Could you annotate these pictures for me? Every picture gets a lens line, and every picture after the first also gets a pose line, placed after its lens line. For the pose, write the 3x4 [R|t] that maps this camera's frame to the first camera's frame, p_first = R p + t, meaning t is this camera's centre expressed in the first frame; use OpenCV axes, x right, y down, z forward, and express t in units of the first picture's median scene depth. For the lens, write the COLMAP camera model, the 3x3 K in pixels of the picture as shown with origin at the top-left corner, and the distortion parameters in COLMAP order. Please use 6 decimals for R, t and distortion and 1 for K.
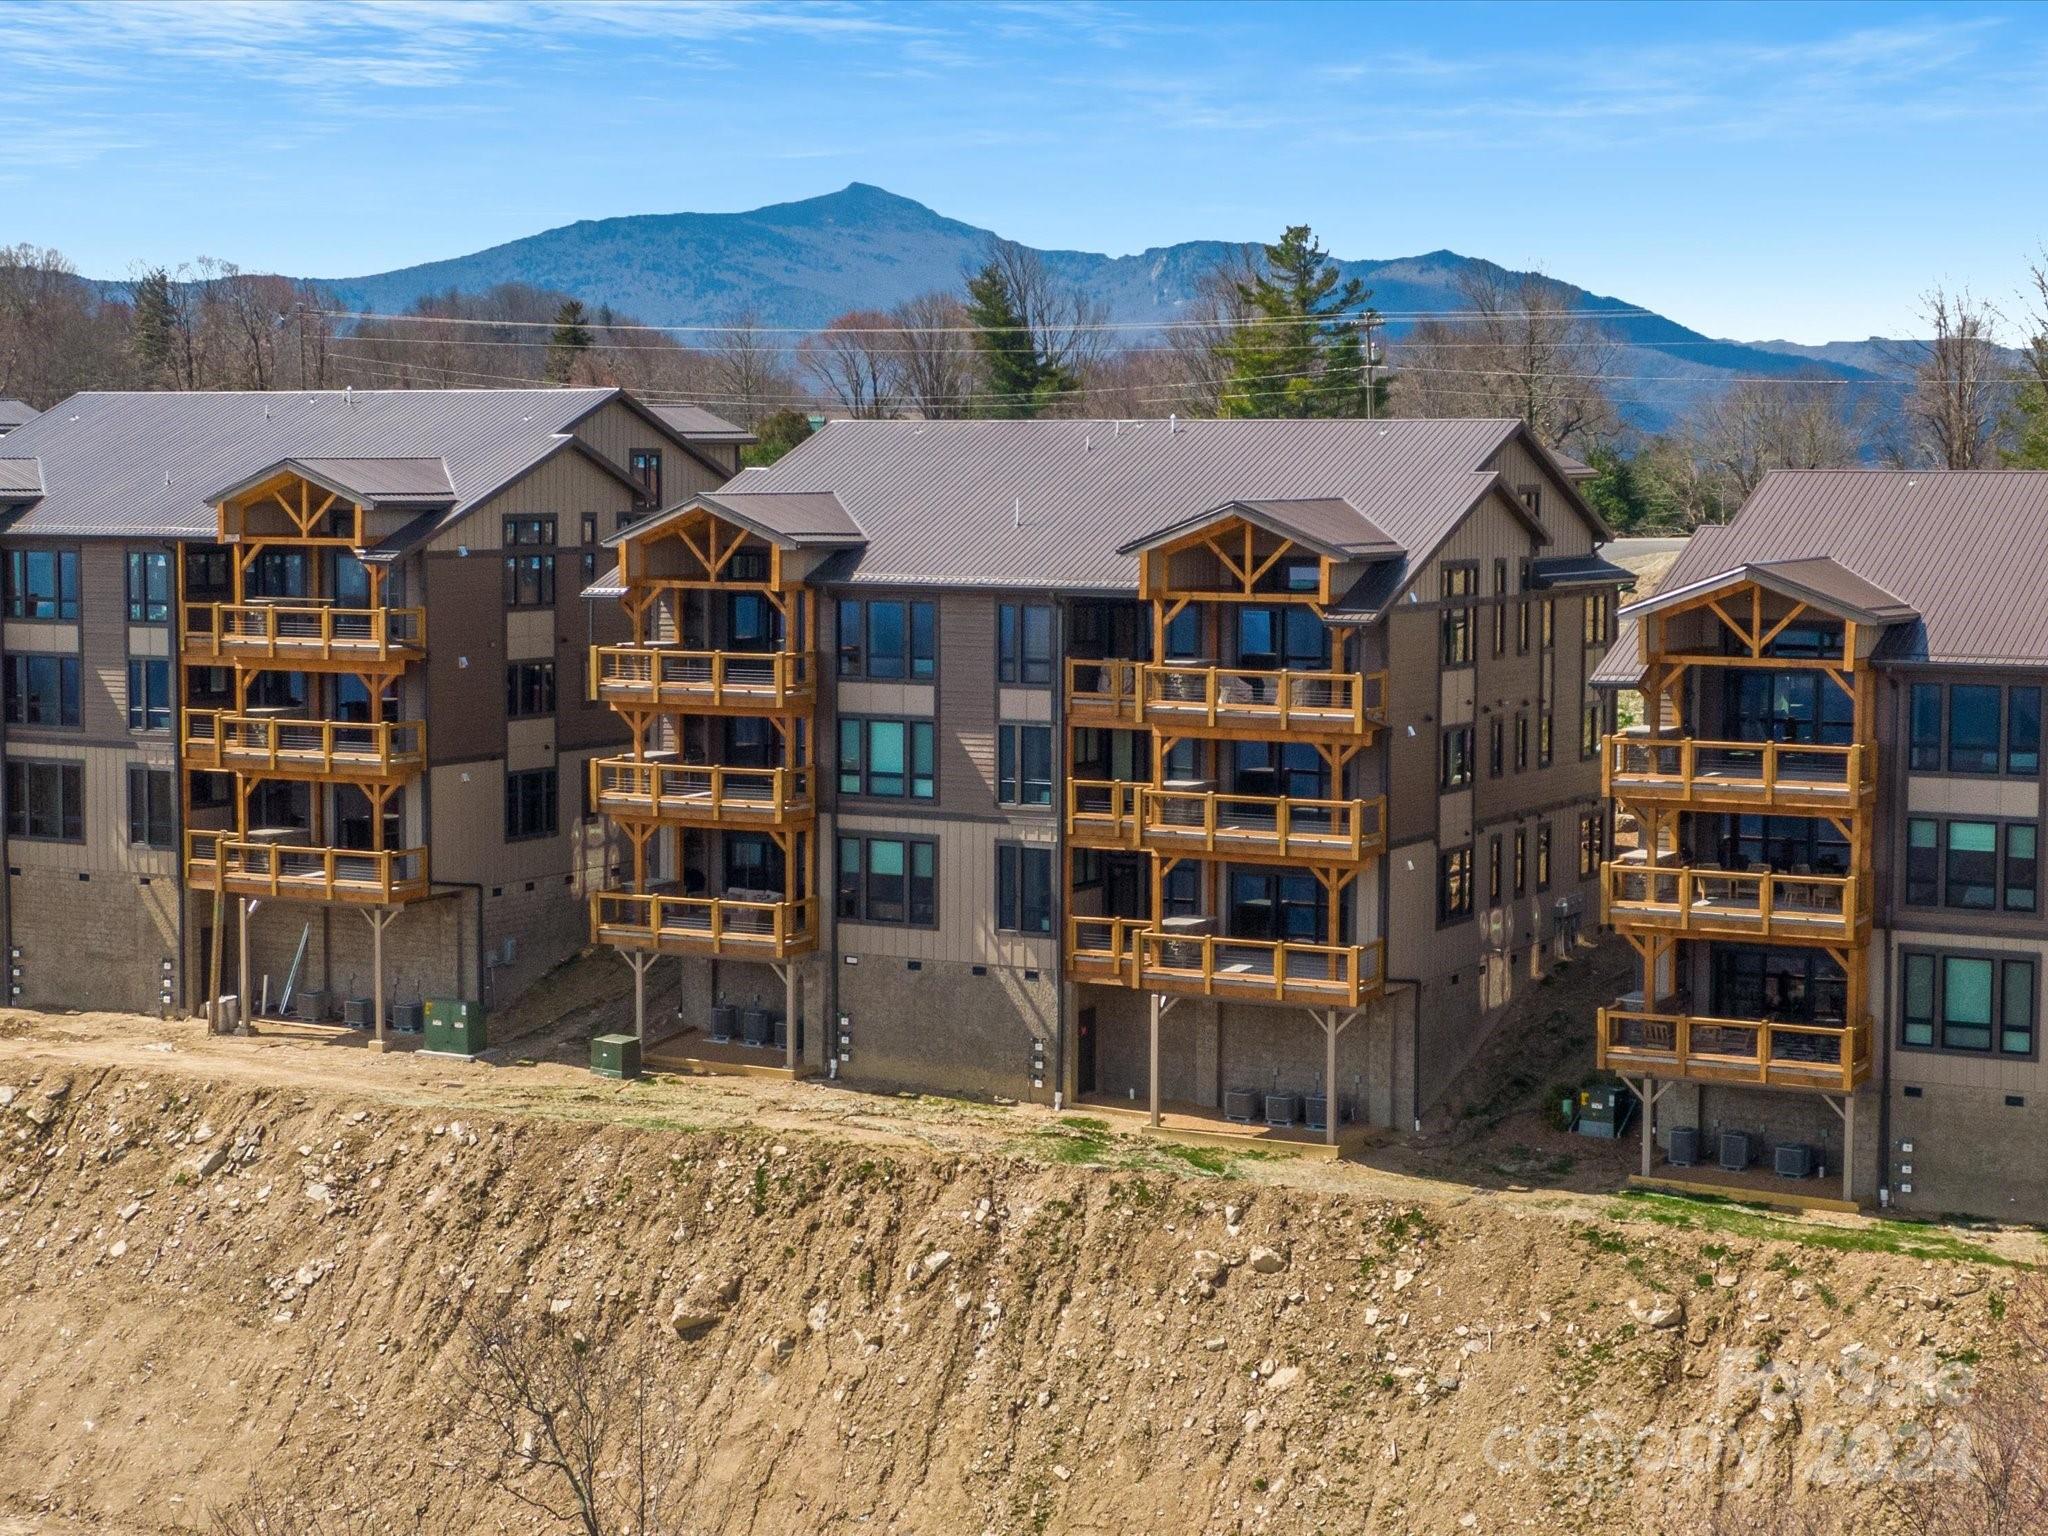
lens RADIAL K [[3228.2, 0, 1024.0], [0, 3228.2, 768.0], [0, 0, 1]] dist [0.015931, -0.044599]
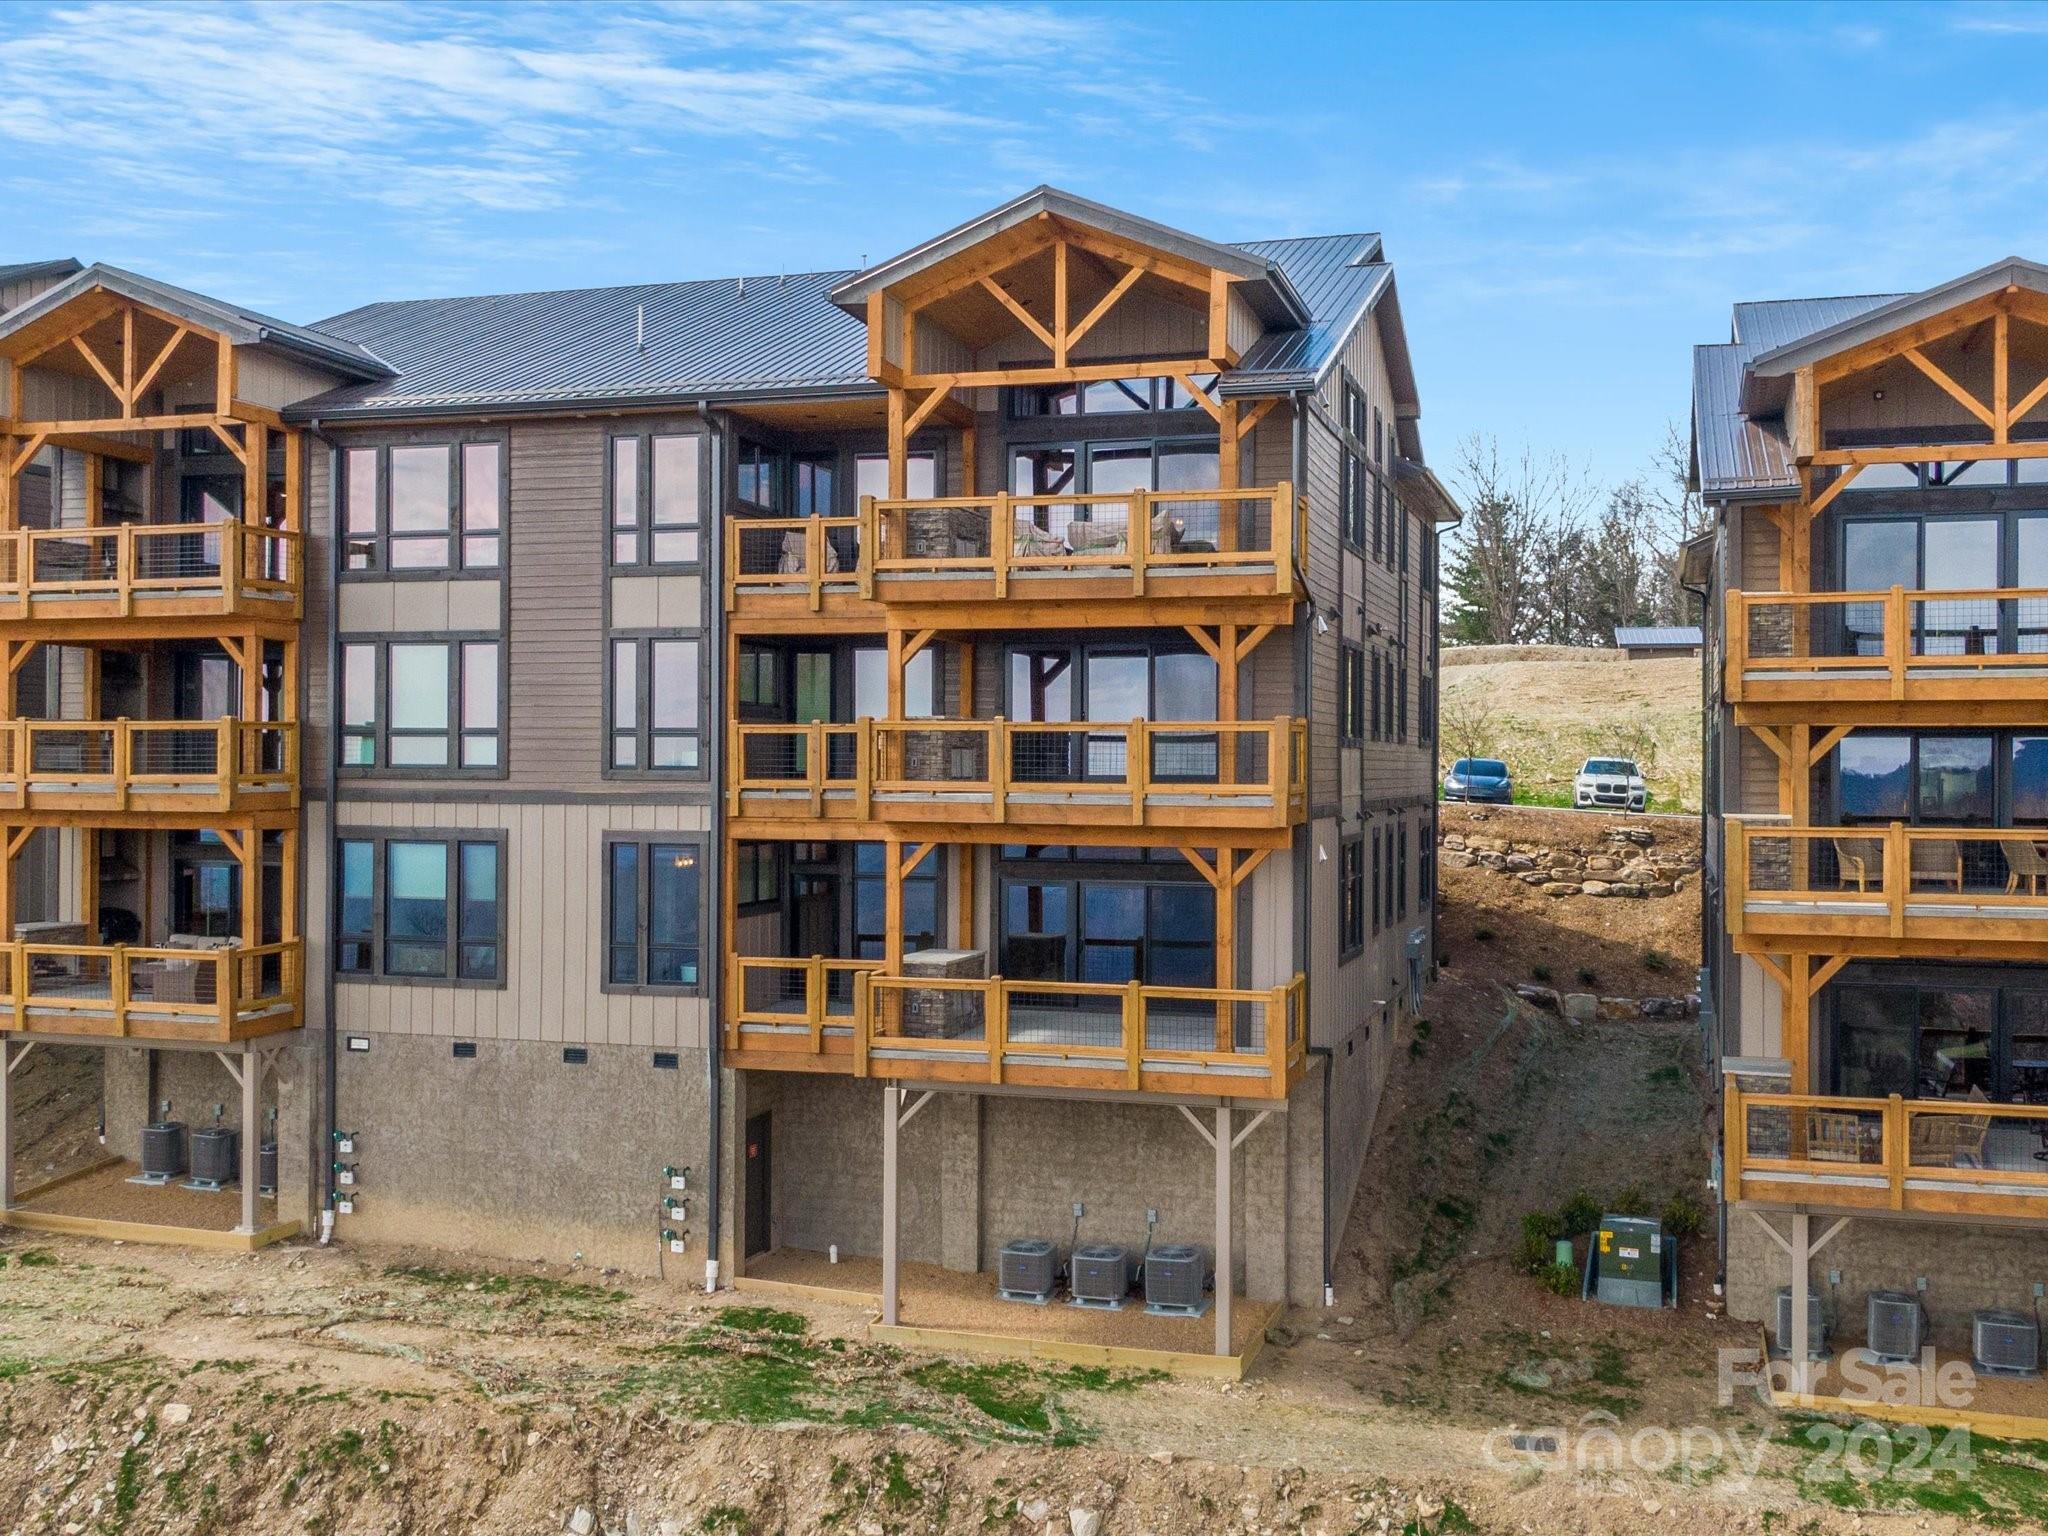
lens RADIAL K [[2010.8, 0, 1024.0], [0, 2010.8, 768.0], [0, 0, 1]] dist [0.016796, -0.108061]
pose [[0.980452, 0.001822, 0.196751, -0.005886], [0.014775, 0.996452, -0.082854, 0.042882], [-0.196204, 0.084141, 0.976946, 0.630315]]
